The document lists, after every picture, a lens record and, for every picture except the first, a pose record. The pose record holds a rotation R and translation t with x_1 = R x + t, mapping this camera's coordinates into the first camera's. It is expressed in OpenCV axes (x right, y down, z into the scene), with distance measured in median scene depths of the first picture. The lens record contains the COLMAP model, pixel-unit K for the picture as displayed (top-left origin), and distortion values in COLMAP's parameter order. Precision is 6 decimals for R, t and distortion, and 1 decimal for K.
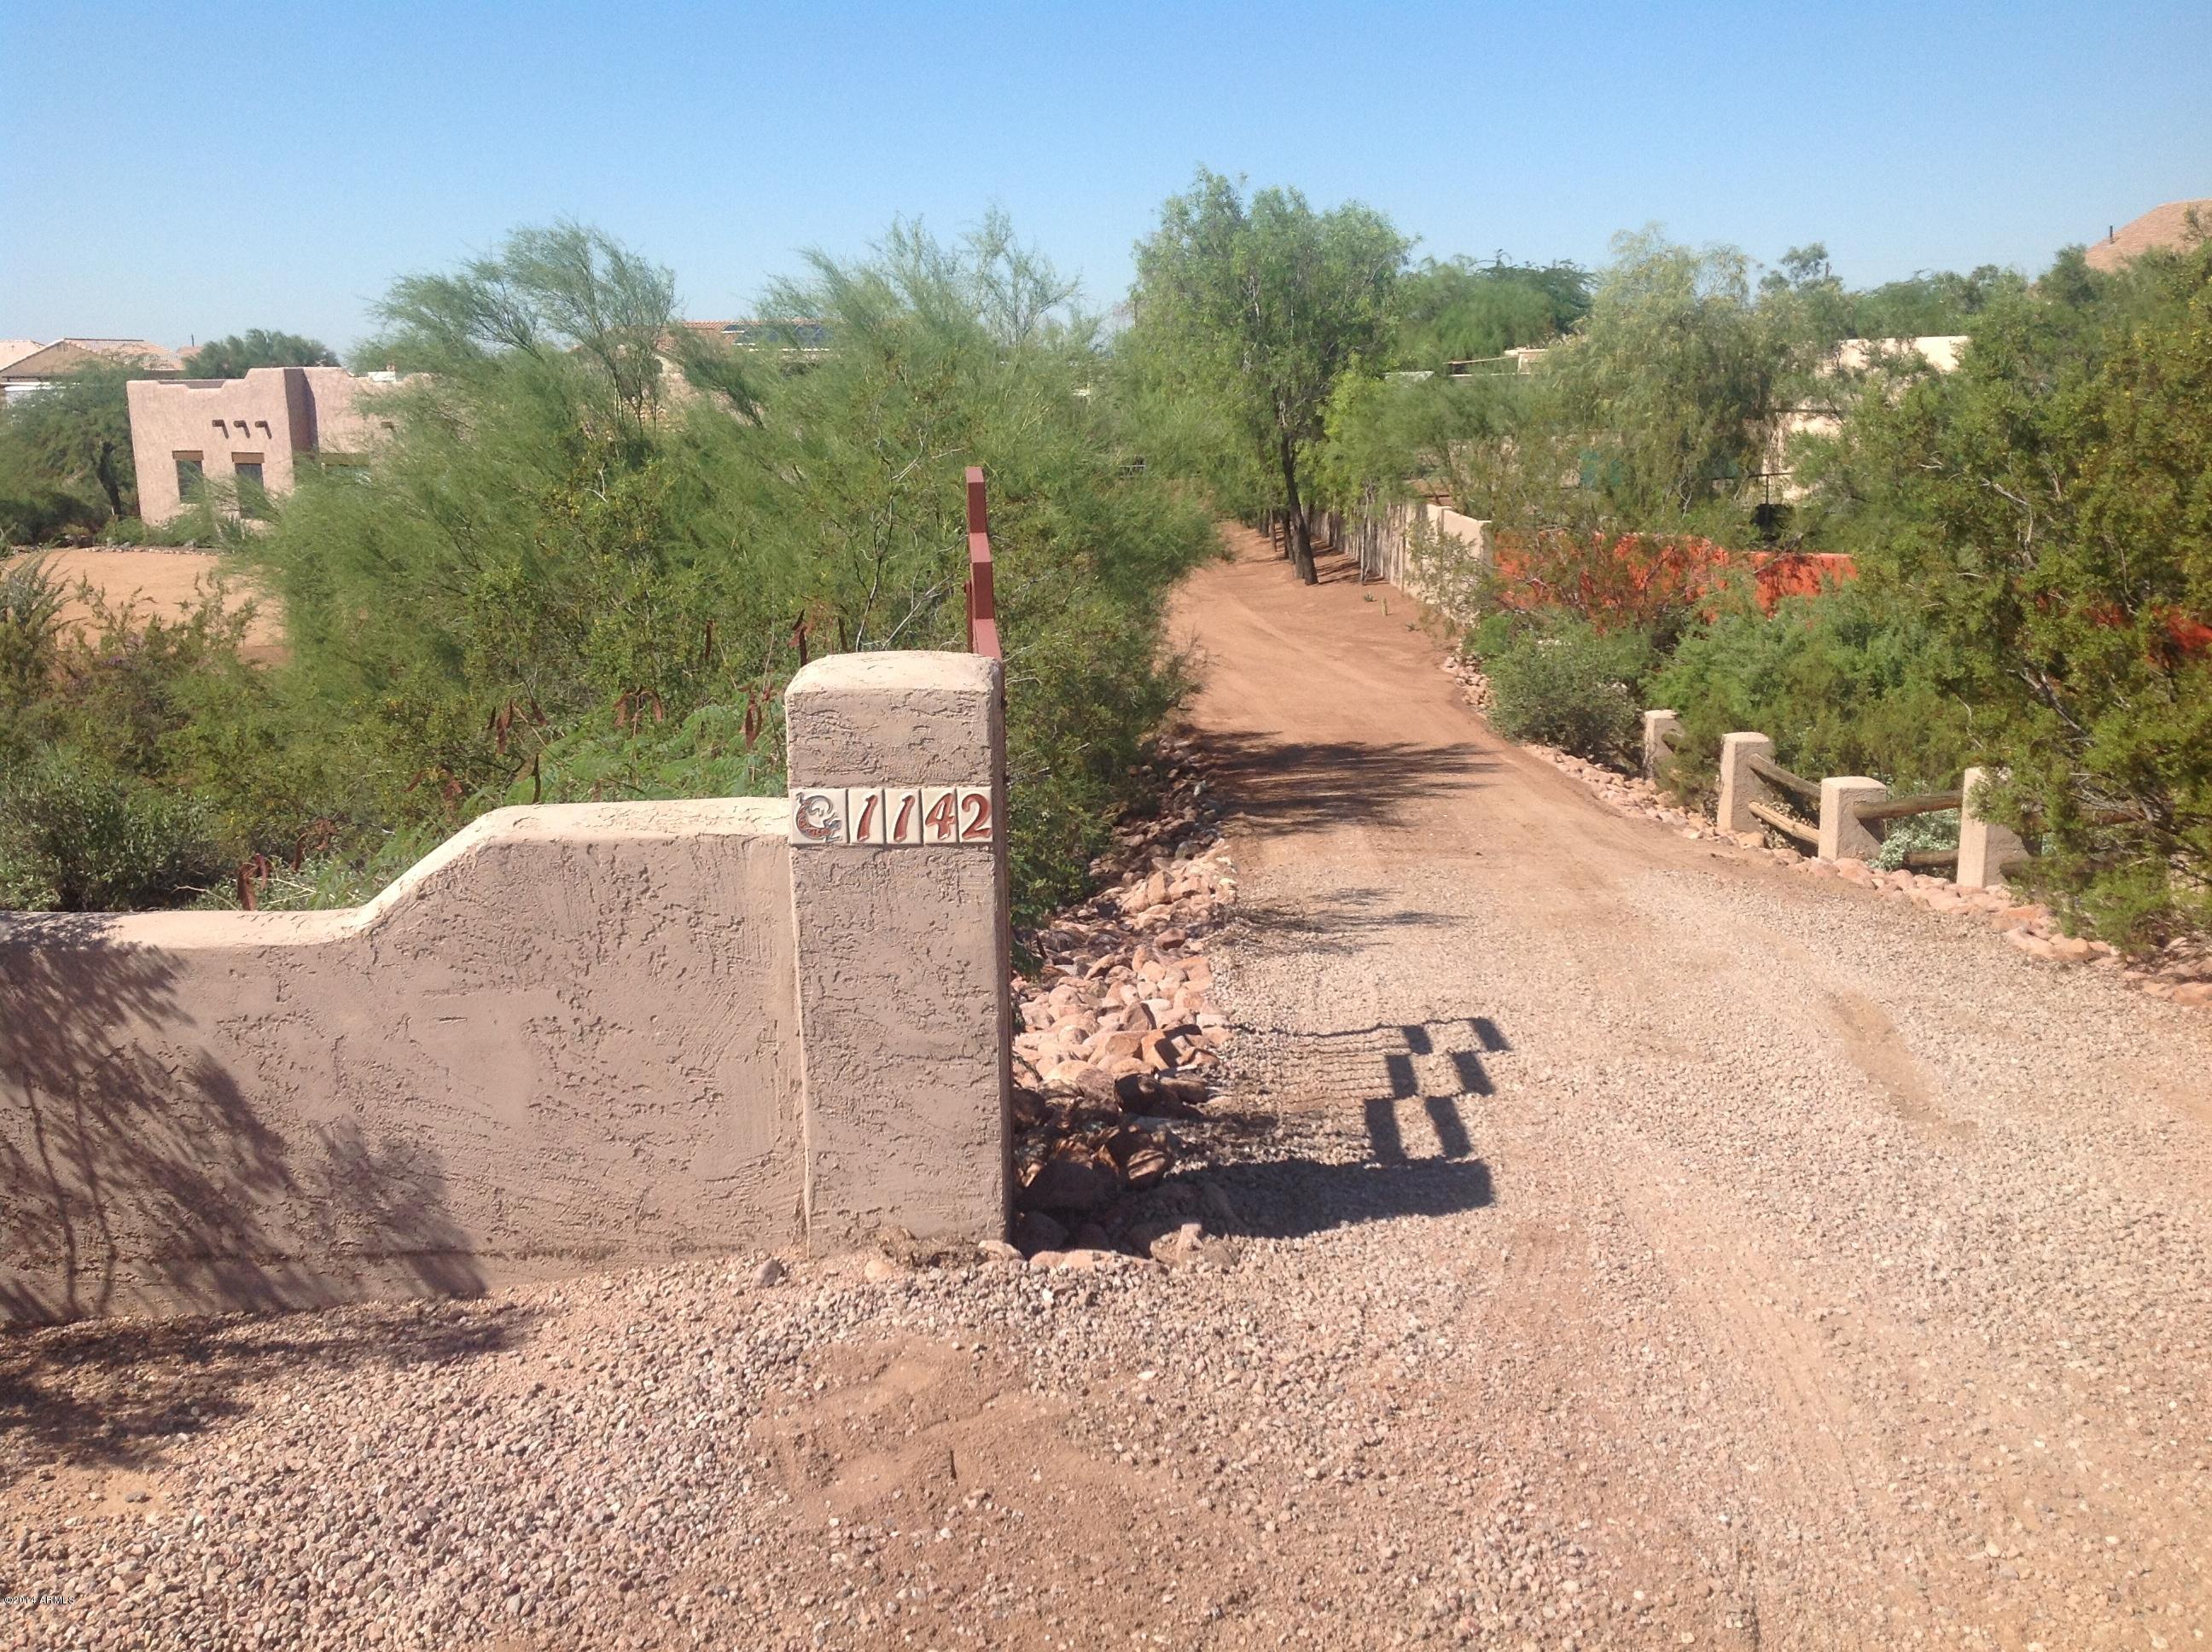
lens RADIAL K [[2239.5, 0, 1106.0], [0, 2239.5, 826.0], [0, 0, 1]] dist [0.203191, 0.000310]
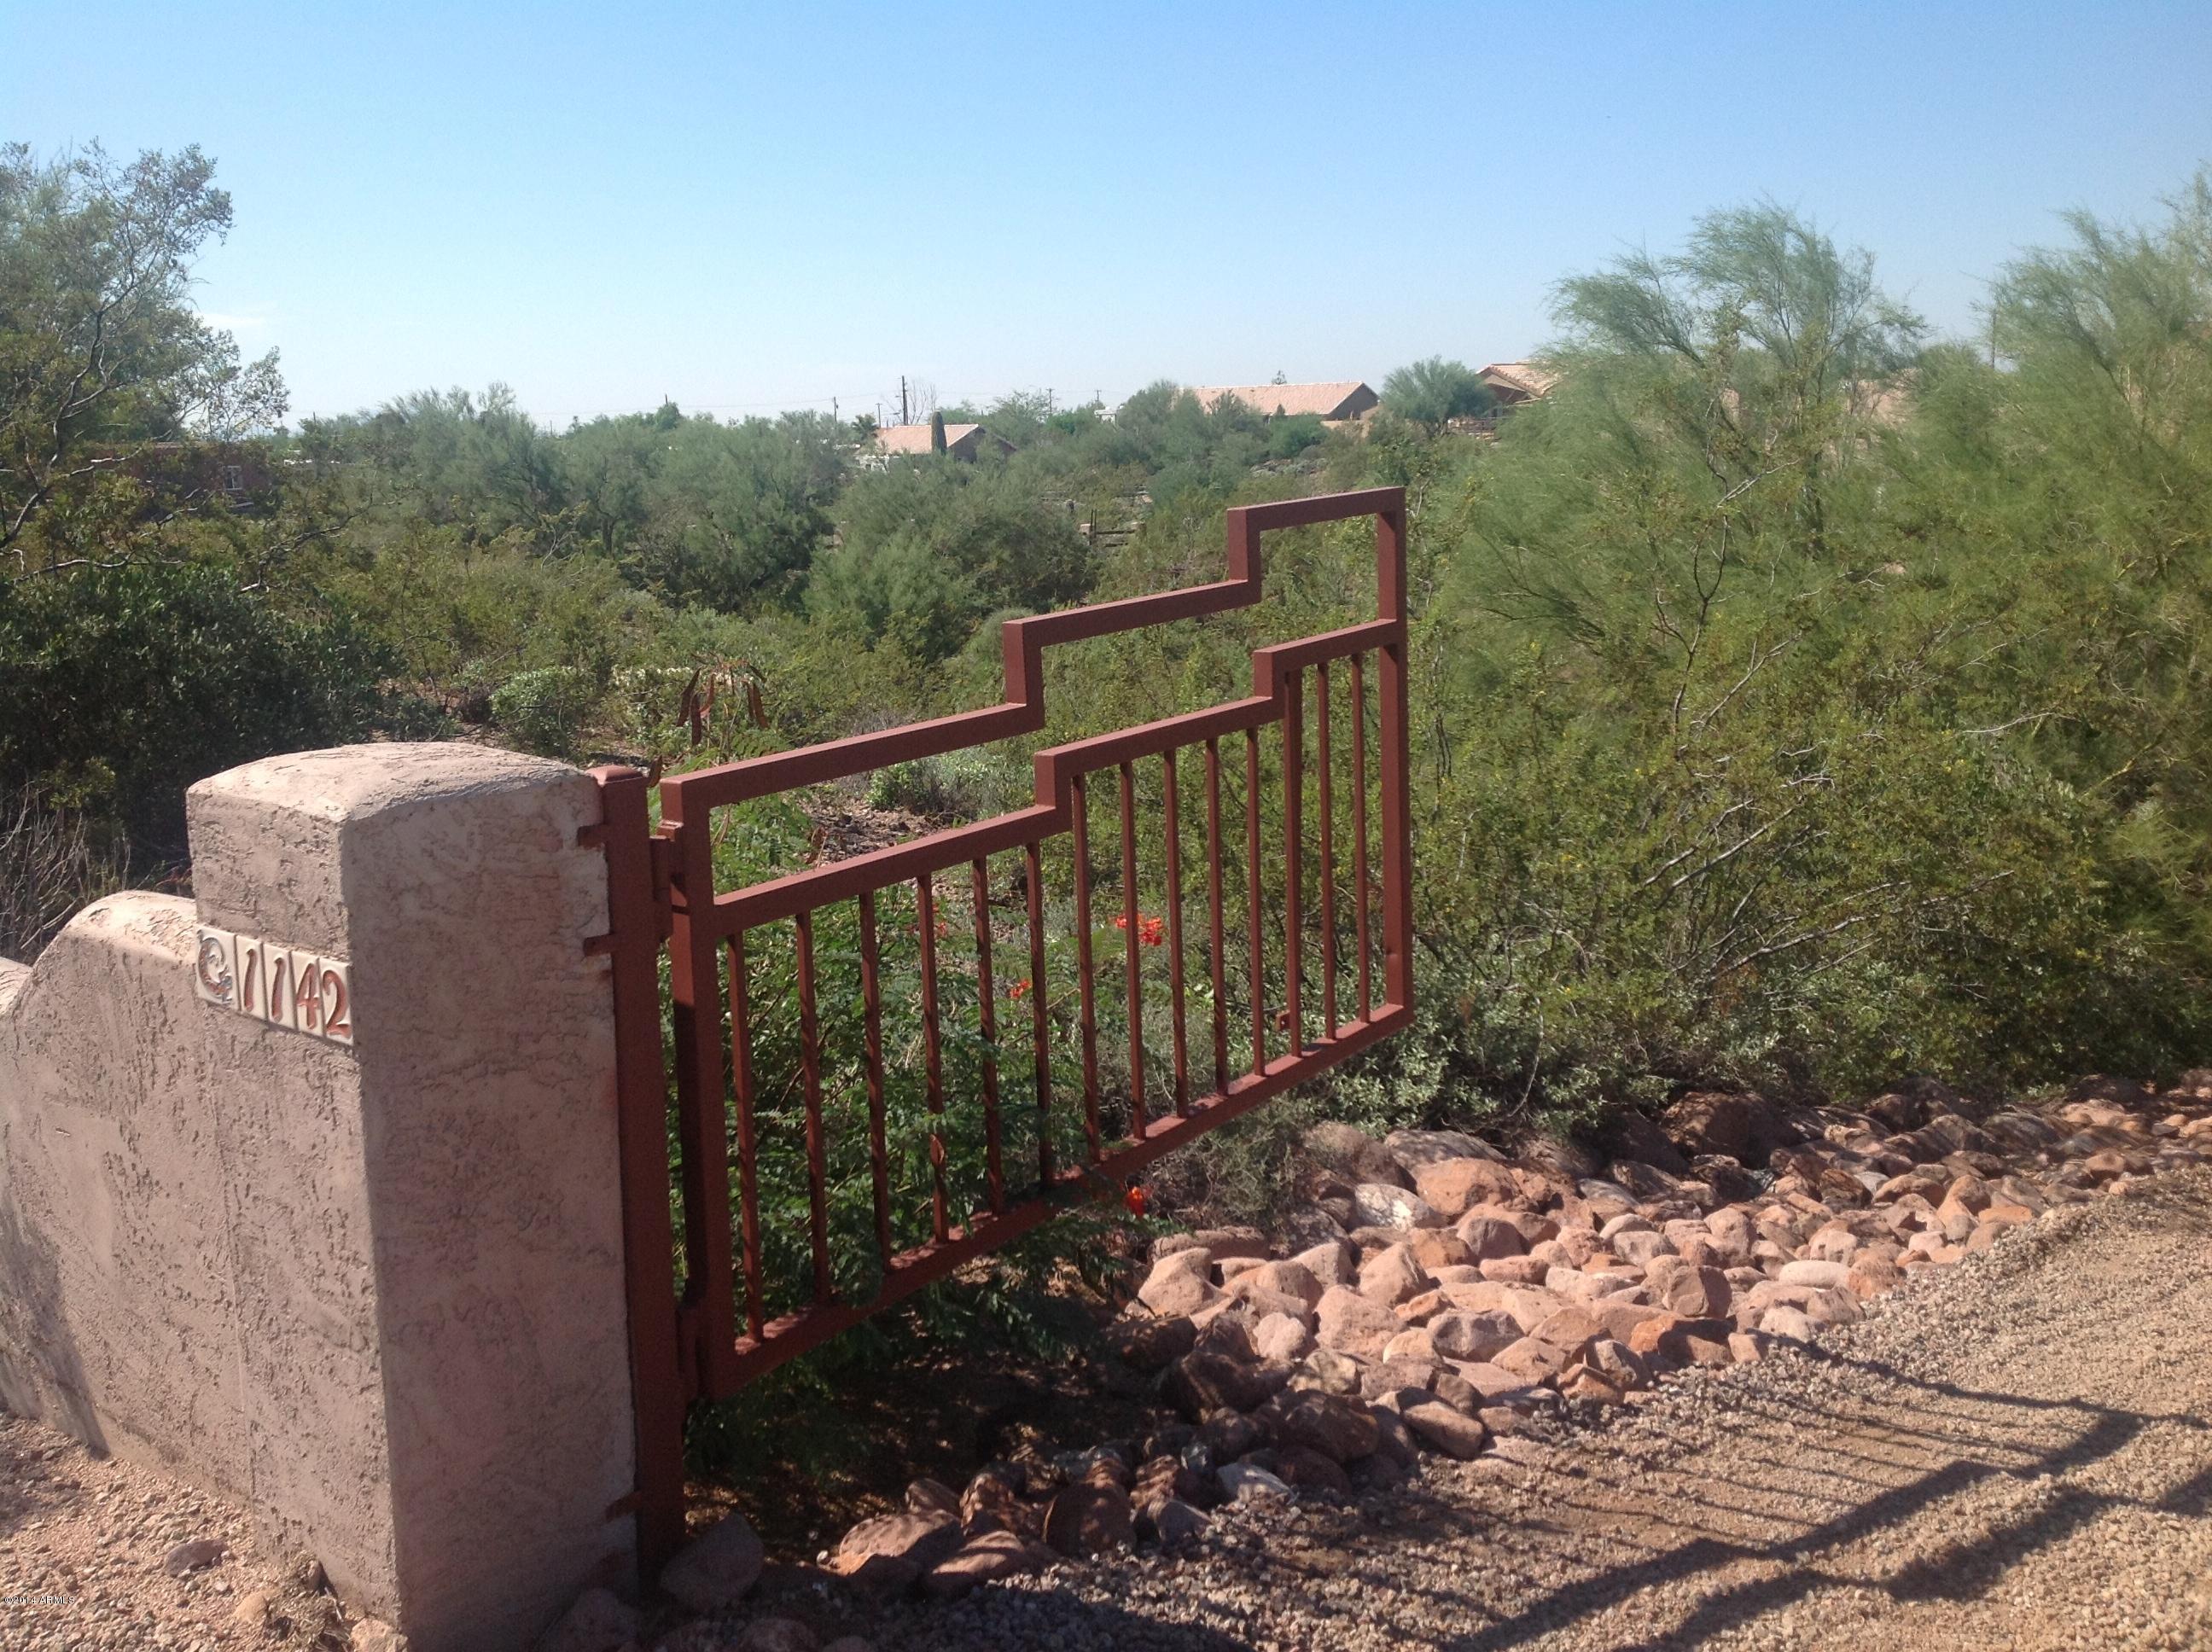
lens RADIAL K [[2194.6, 0, 1106.0], [0, 2194.6, 826.0], [0, 0, 1]] dist [-0.000054, 0.003943]
pose [[0.743648, 0.119375, -0.657828, 0.533960], [-0.117461, 0.991954, 0.047223, -0.114240], [0.658172, 0.042152, 0.751686, 0.657083]]
